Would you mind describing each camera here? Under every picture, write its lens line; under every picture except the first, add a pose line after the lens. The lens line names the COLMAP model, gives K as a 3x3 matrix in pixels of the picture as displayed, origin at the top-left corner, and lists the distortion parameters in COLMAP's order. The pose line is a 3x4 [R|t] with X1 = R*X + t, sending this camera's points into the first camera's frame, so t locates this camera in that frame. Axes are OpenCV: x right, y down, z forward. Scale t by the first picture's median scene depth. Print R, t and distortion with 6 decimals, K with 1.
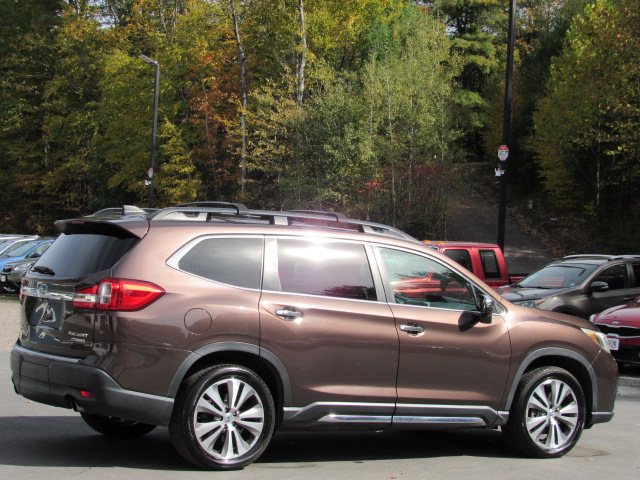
lens RADIAL K [[1456.7, 0, 334.3], [0, 1456.7, 241.1], [0, 0, 1]] dist [-0.109580, -0.411616]
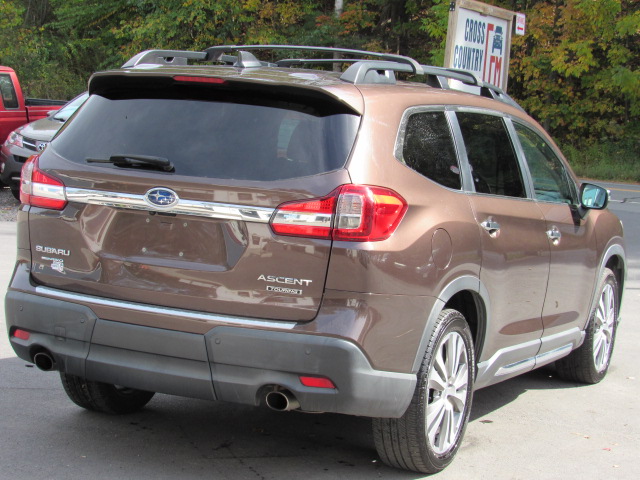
lens RADIAL K [[1438.1, 0, 320.0], [0, 1438.1, 240.0], [0, 0, 1]] dist [-0.124817, 0.514852]
pose [[0.840962, -0.036139, 0.539886, -0.472895], [-0.038310, 0.991286, 0.126030, -0.025032], [-0.539736, -0.126670, 0.832250, 0.510969]]
